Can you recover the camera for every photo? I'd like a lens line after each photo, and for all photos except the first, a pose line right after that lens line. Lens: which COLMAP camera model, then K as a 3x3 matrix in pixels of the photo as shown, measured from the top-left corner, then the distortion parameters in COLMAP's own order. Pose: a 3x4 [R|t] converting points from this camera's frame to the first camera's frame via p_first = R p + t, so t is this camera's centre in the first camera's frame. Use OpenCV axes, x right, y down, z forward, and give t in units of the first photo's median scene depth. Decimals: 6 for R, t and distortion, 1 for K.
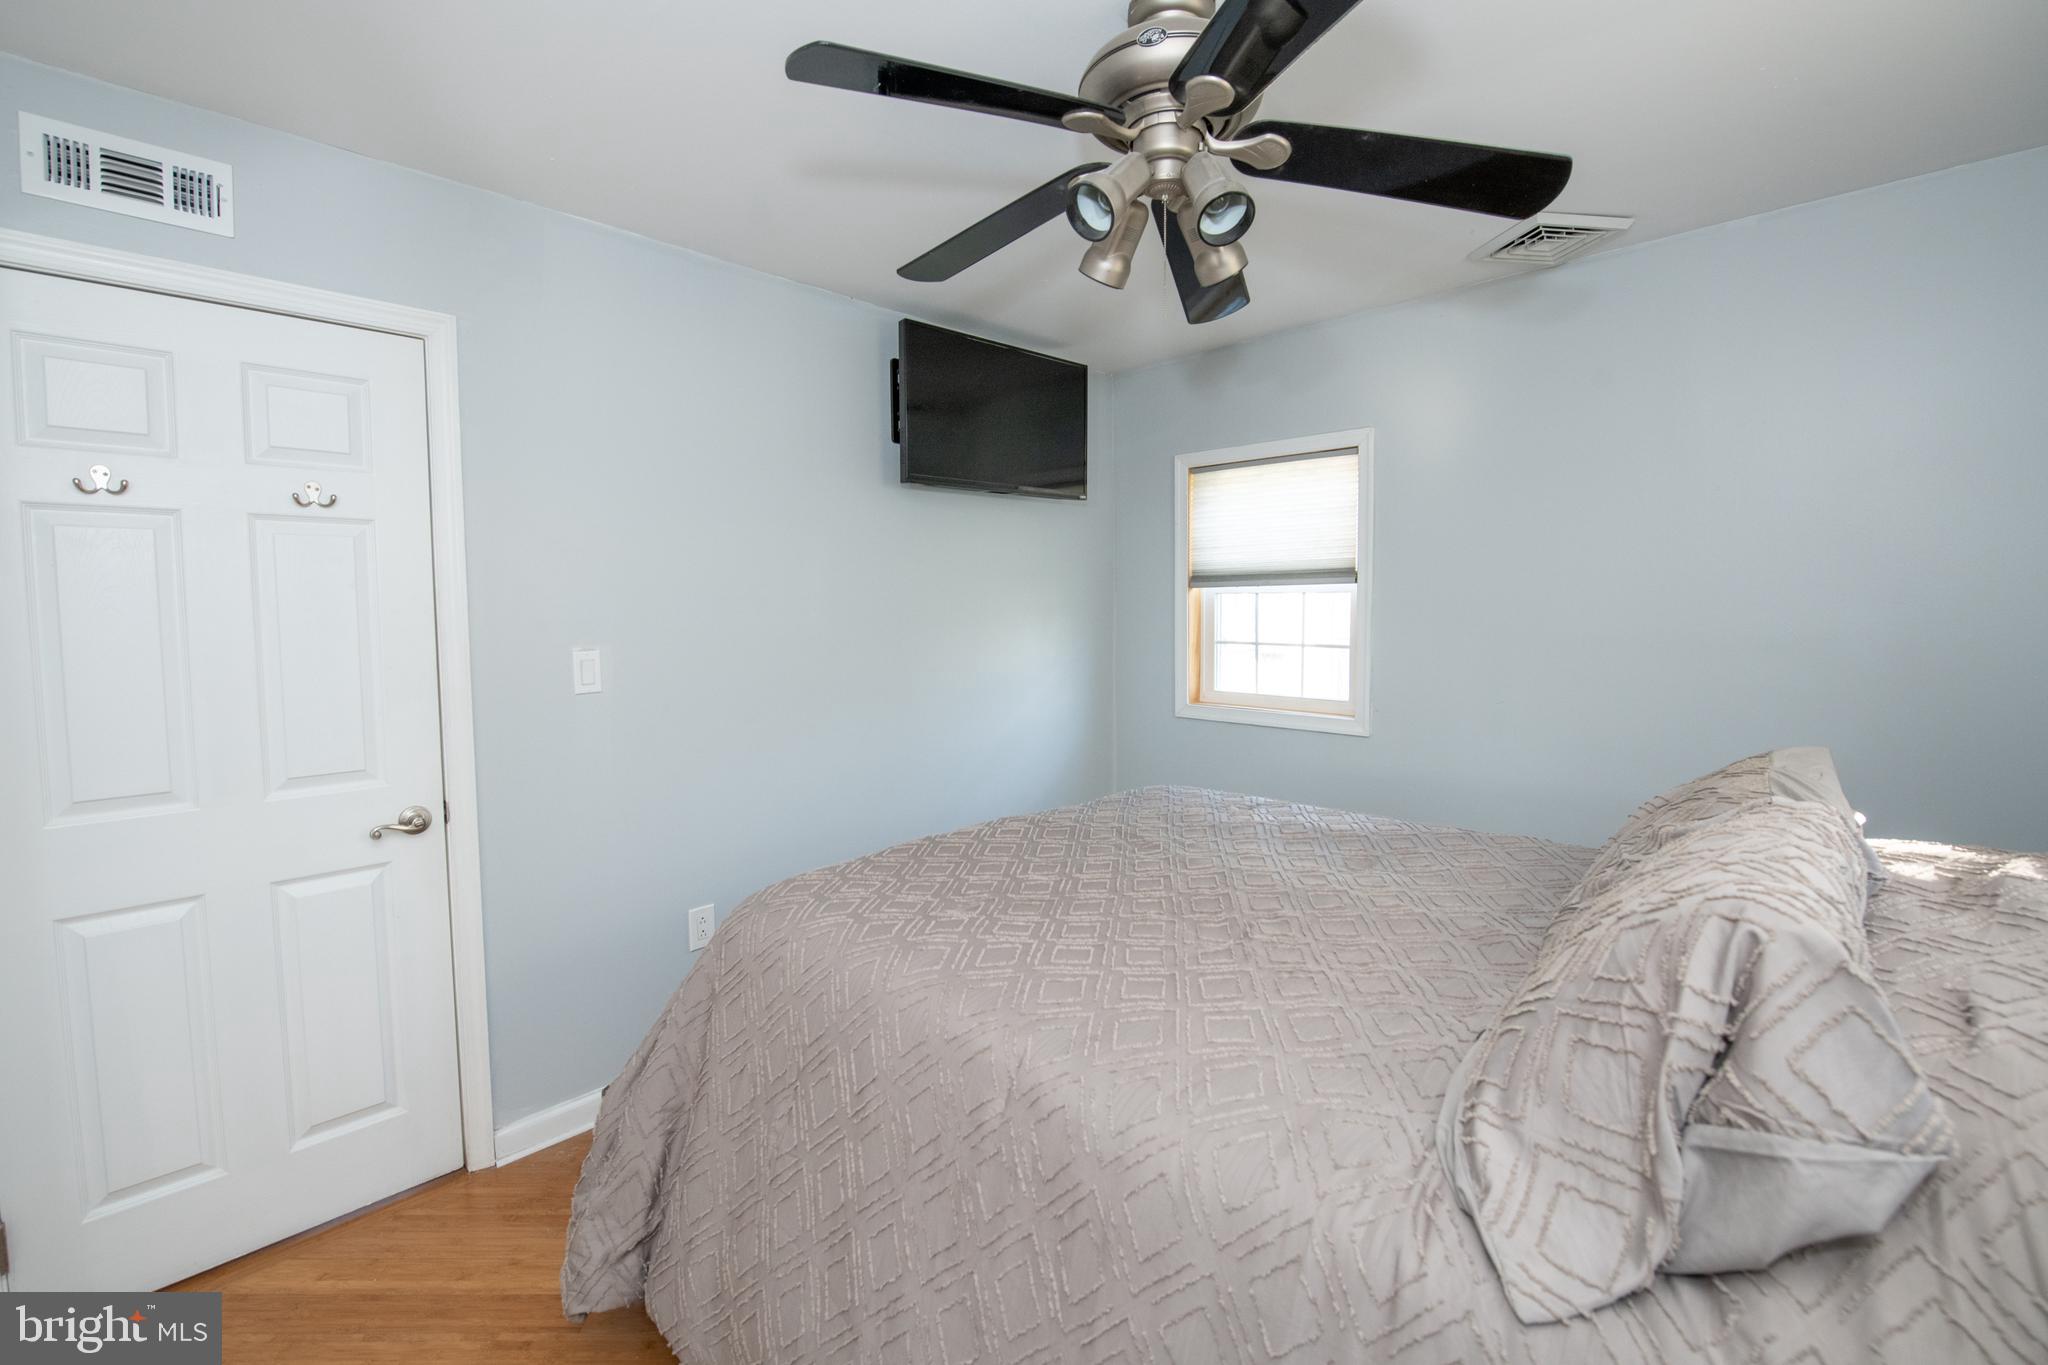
lens RADIAL K [[888.7, 0, 1029.3], [0, 888.7, 638.6], [0, 0, 1]] dist [-0.015410, -0.002438]
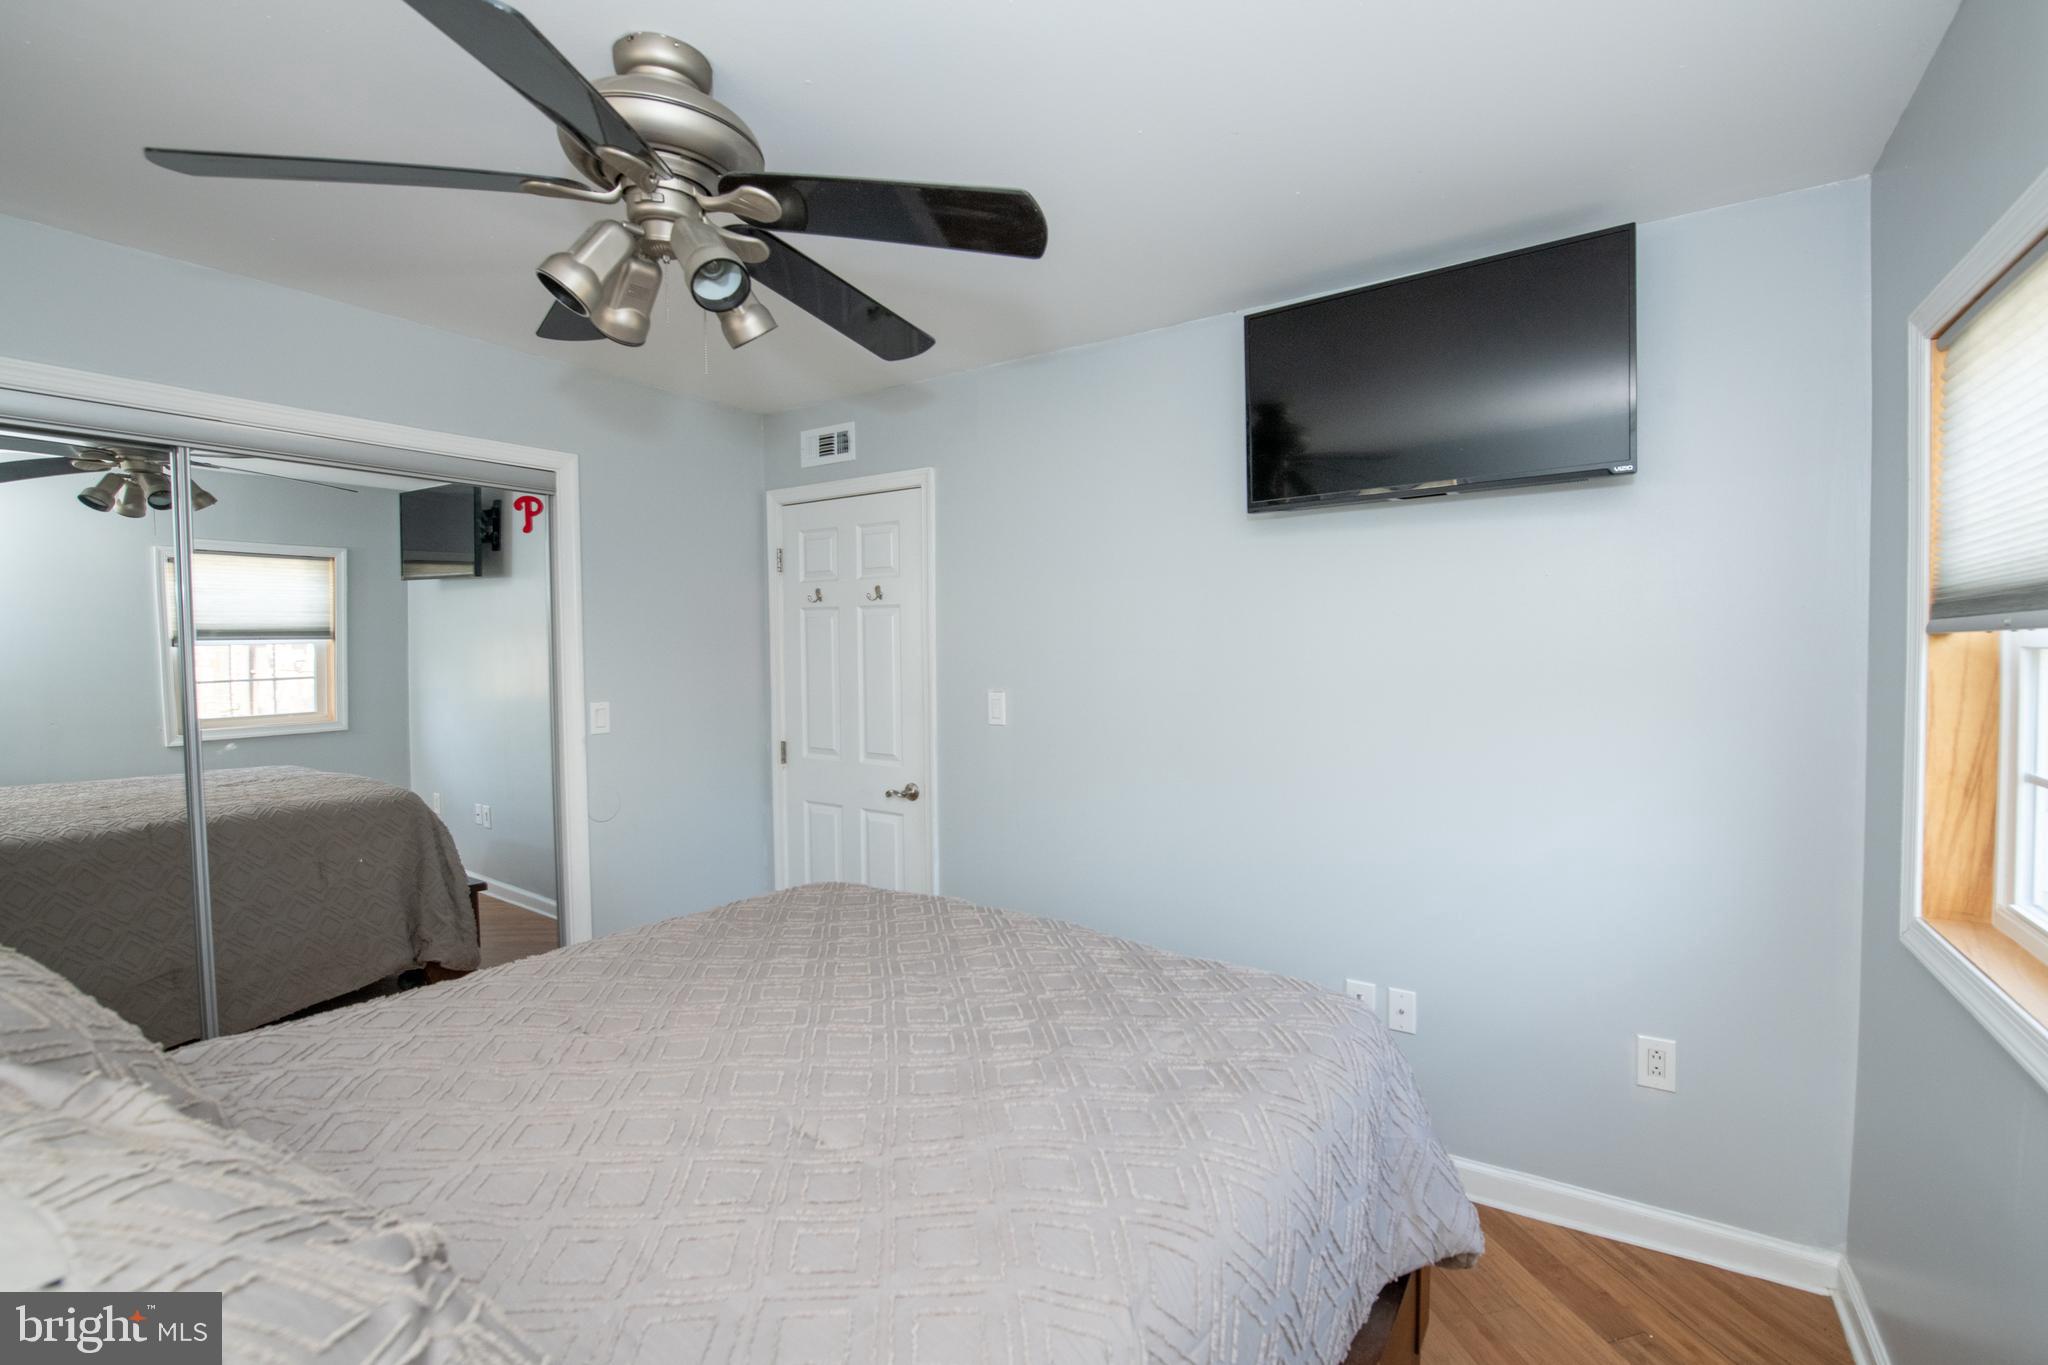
lens RADIAL K [[888.7, 0, 1029.3], [0, 888.7, 638.6], [0, 0, 1]] dist [-0.015410, -0.002438]
pose [[0.142457, -0.010577, -0.989744, 1.058494], [-0.049487, 0.998616, -0.017794, -0.055447], [0.988563, 0.051515, 0.141737, 1.134504]]
